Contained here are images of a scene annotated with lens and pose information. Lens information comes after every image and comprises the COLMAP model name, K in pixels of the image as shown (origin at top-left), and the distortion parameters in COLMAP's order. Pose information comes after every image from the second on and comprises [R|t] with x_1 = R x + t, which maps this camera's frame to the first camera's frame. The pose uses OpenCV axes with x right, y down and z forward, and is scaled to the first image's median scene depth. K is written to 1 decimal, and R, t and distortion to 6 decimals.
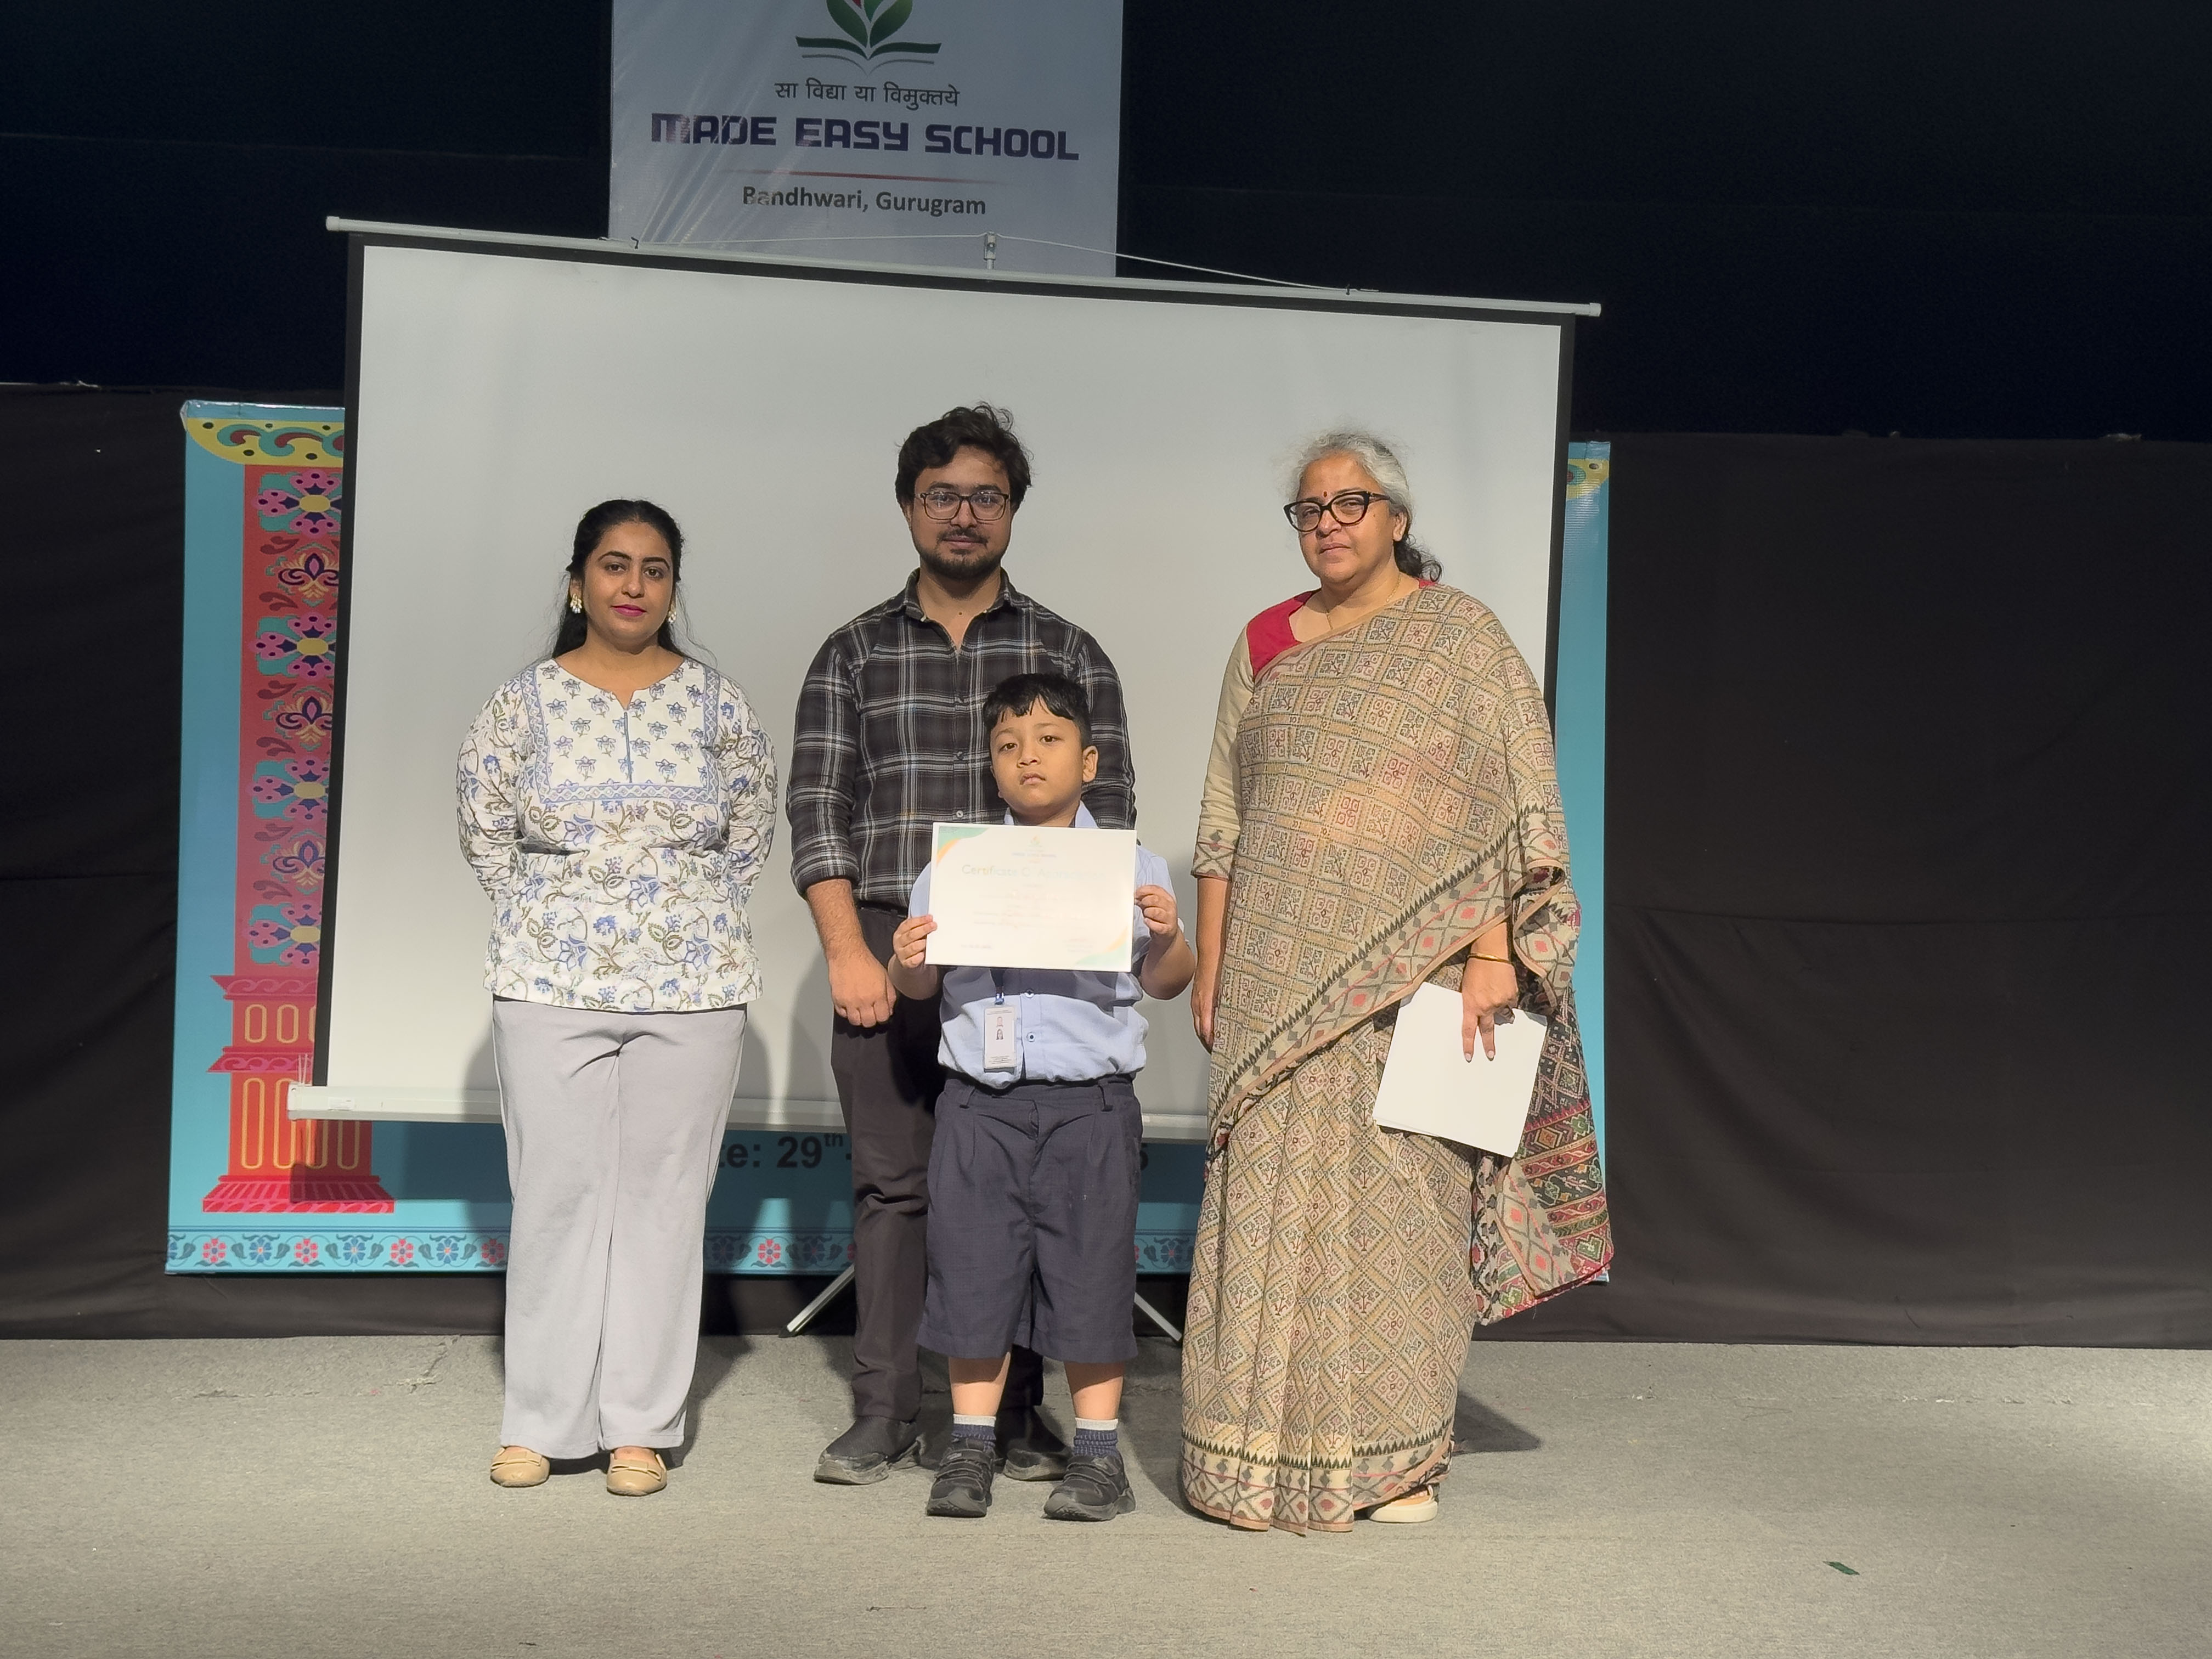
lens RADIAL K [[3529.0, 0, 1106.0], [0, 3529.0, 829.5], [0, 0, 1]] dist [0.112788, 0.001318]
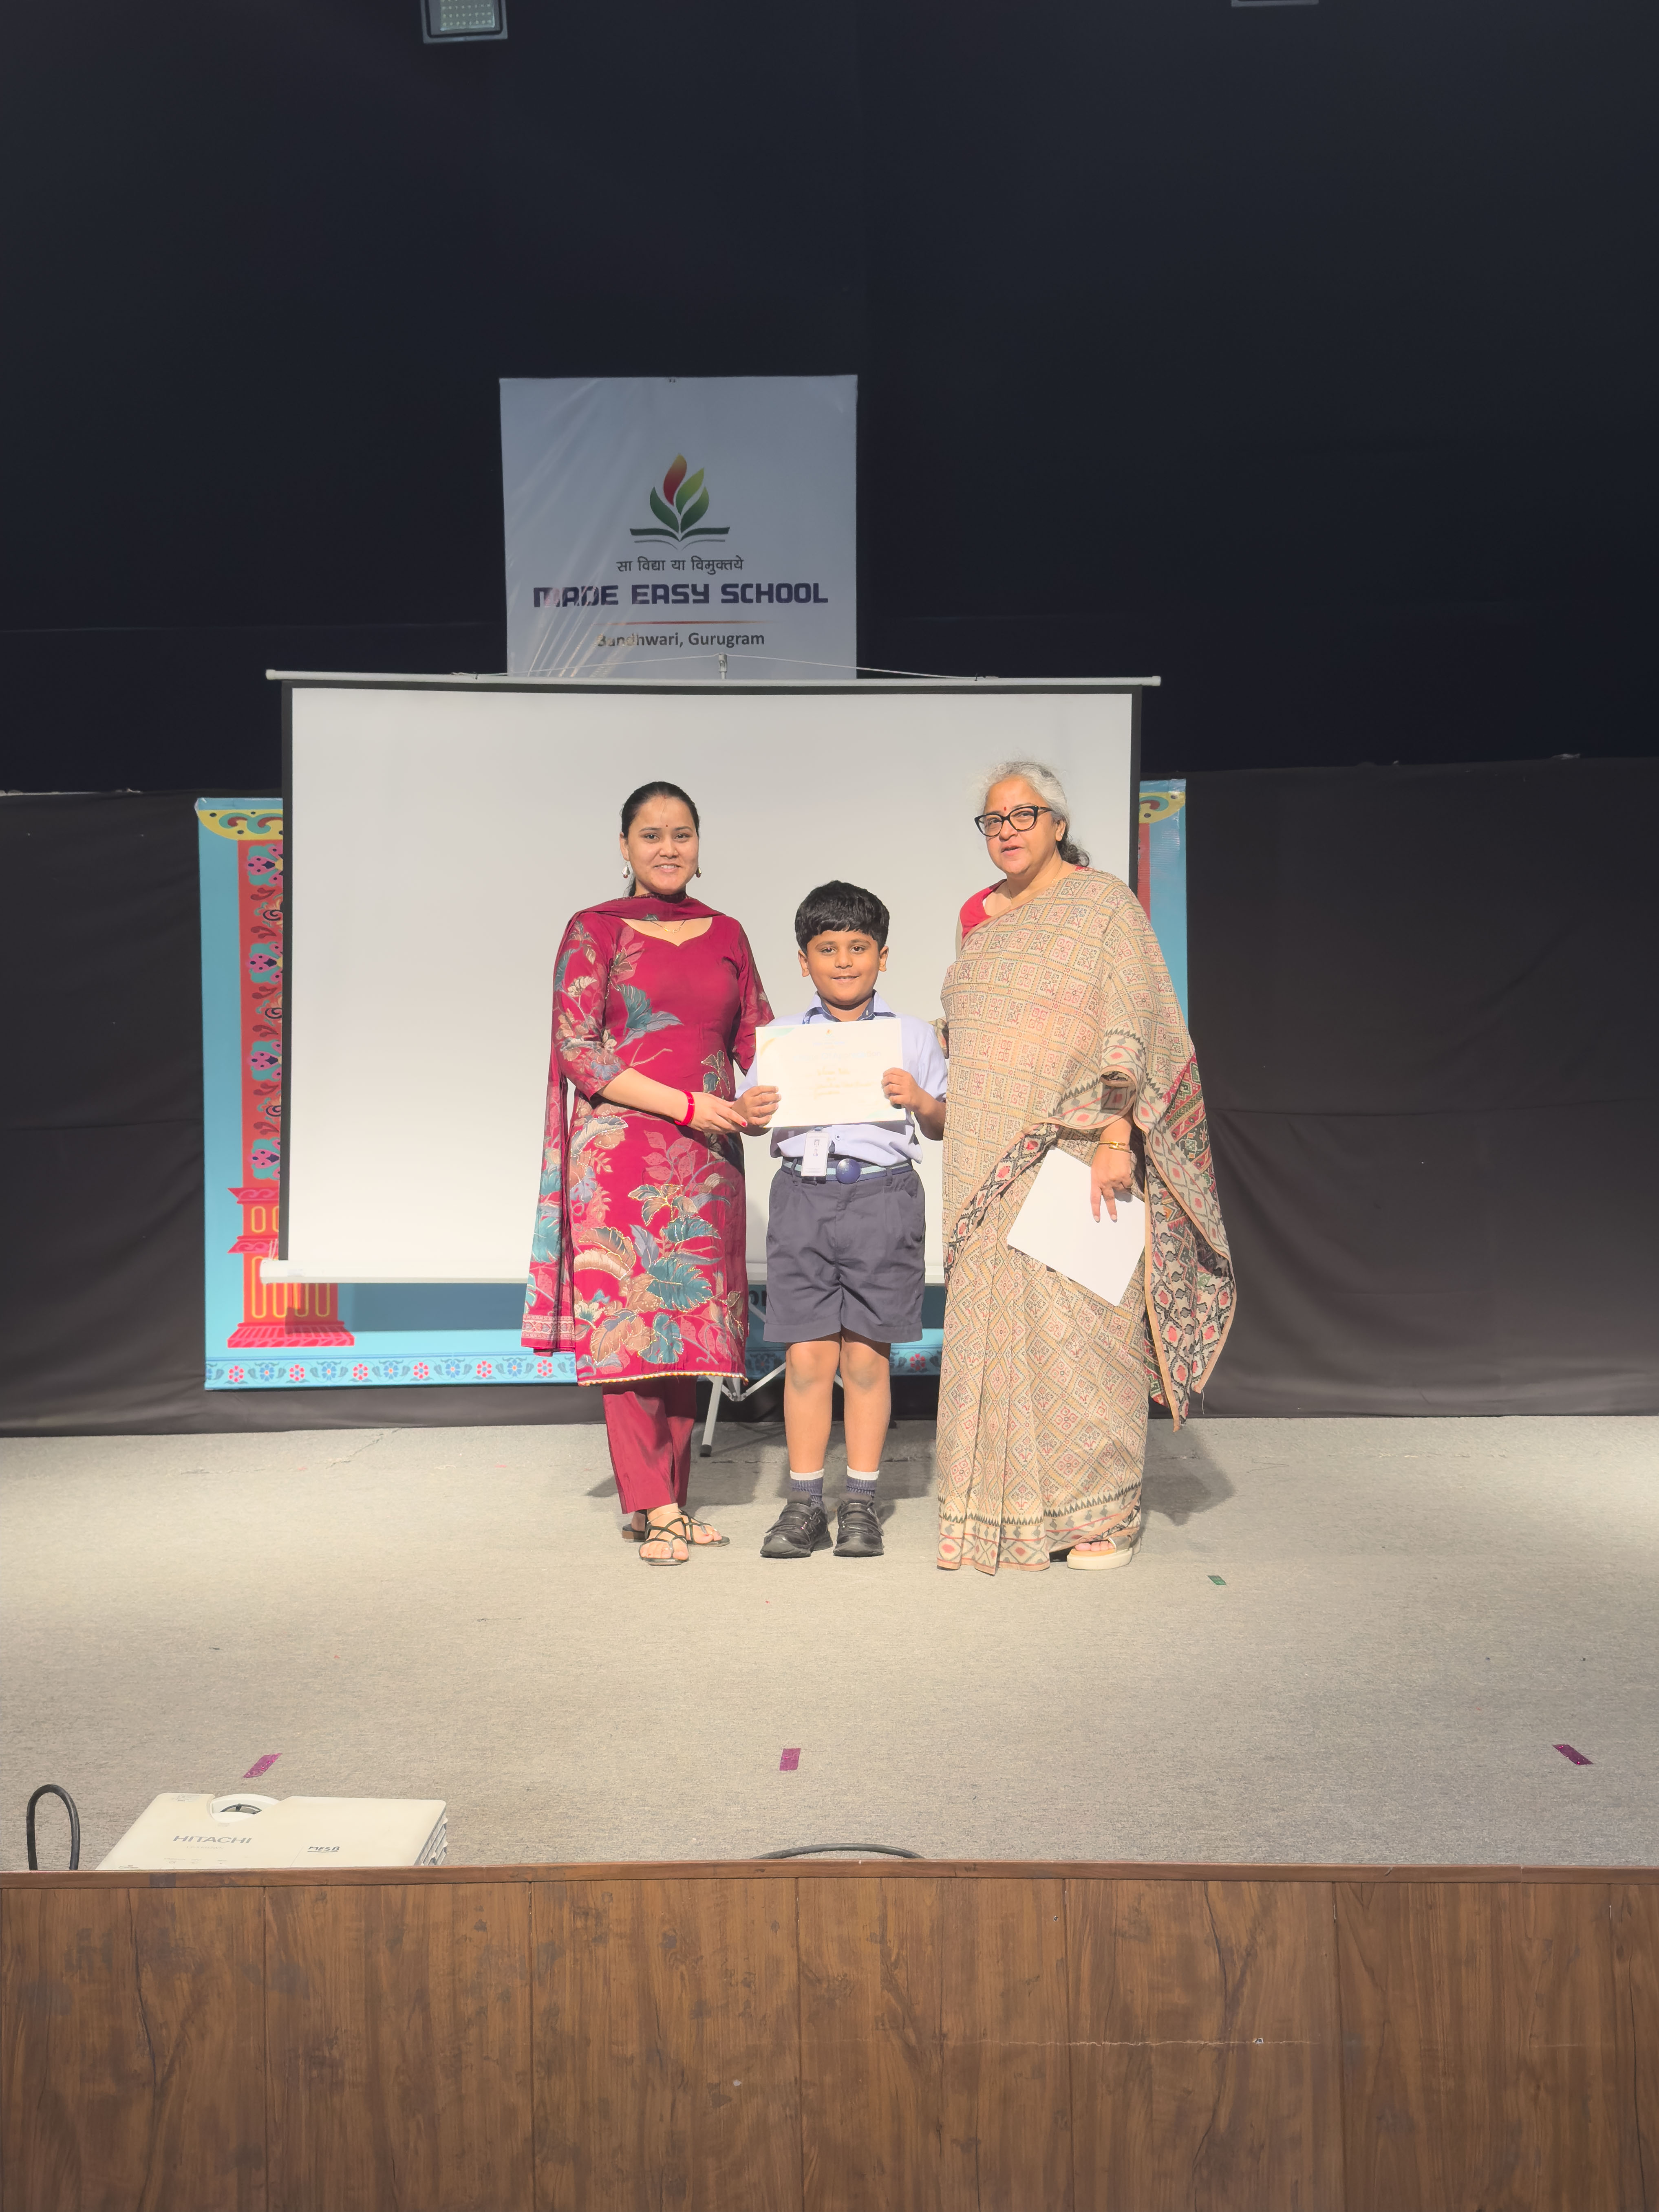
lens RADIAL K [[2371.6, 0, 837.8], [0, 2371.6, 1101.6], [0, 0, 1]] dist [0.208237, -0.502485]
pose [[0.992017, -0.033794, -0.121491, 0.121344], [0.035052, 0.999352, 0.008231, 0.005928], [0.121134, -0.012424, 0.992558, 0.041468]]
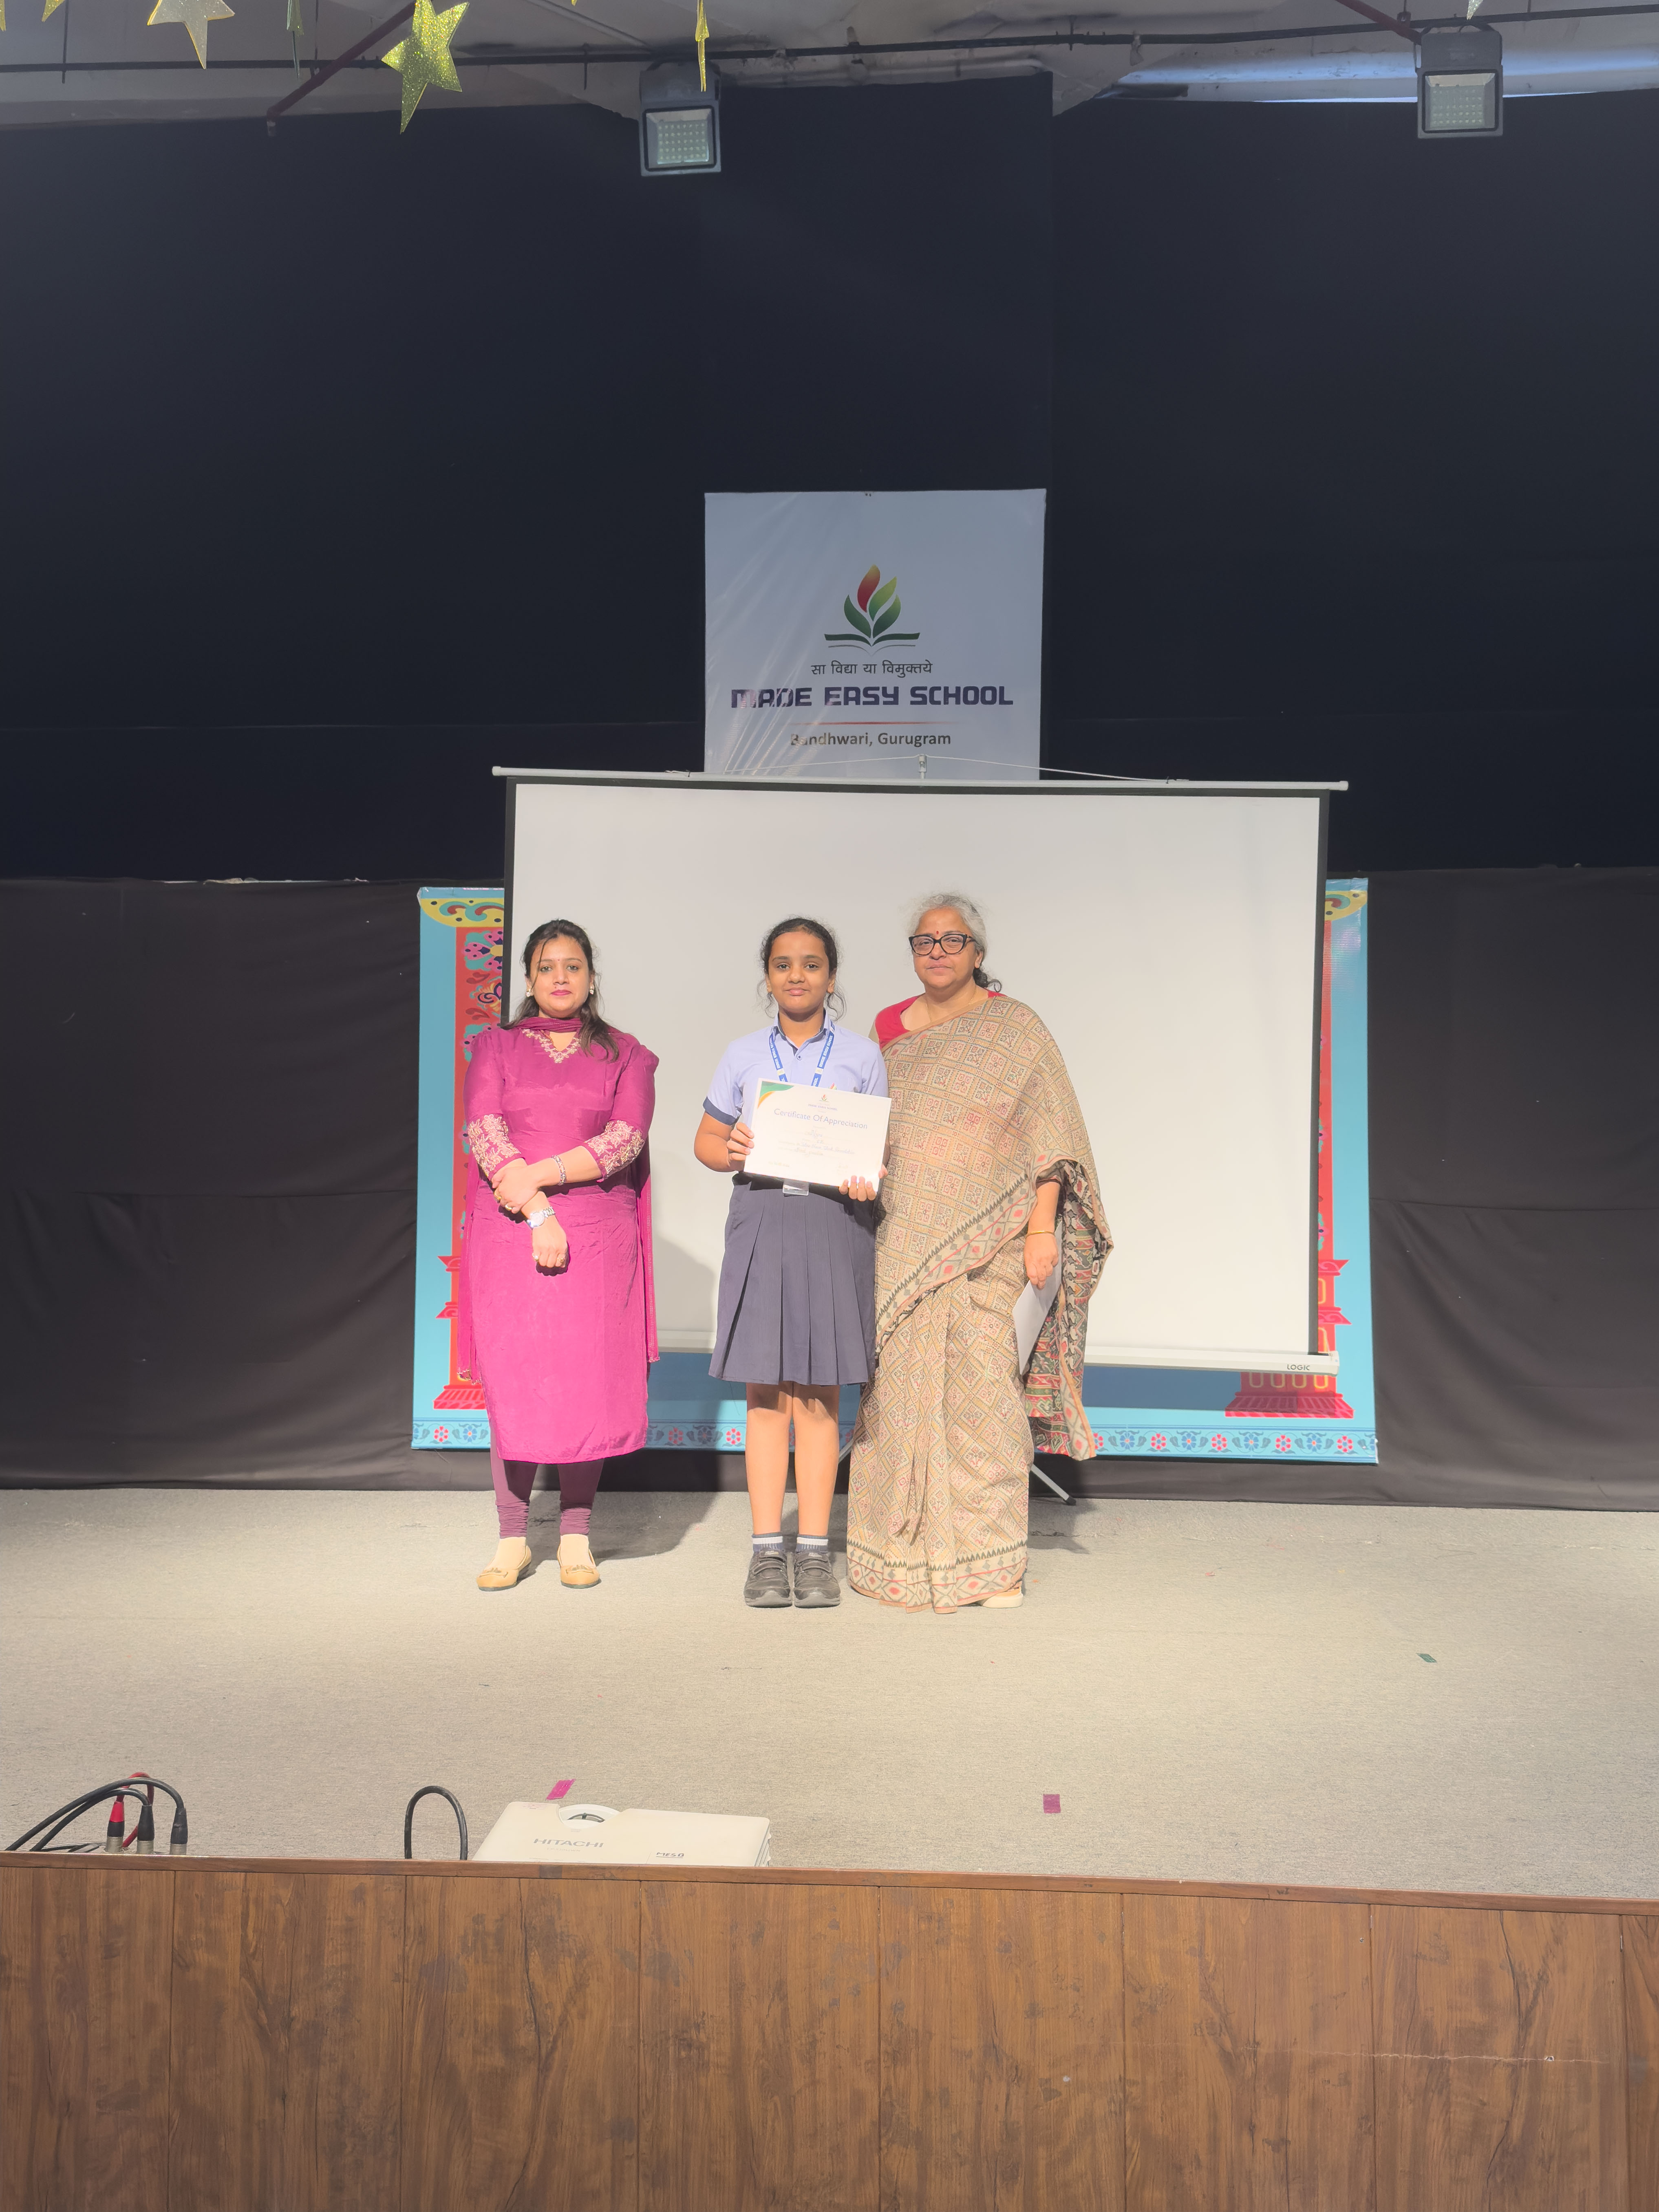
lens RADIAL K [[2372.7, 0, 817.7], [0, 2372.7, 1097.7], [0, 0, 1]] dist [0.207100, -0.501067]
pose [[0.984464, -0.020337, -0.174403, 0.094397], [0.015486, 0.999456, -0.029131, 0.004963], [0.174900, 0.025978, 0.984243, 0.000696]]
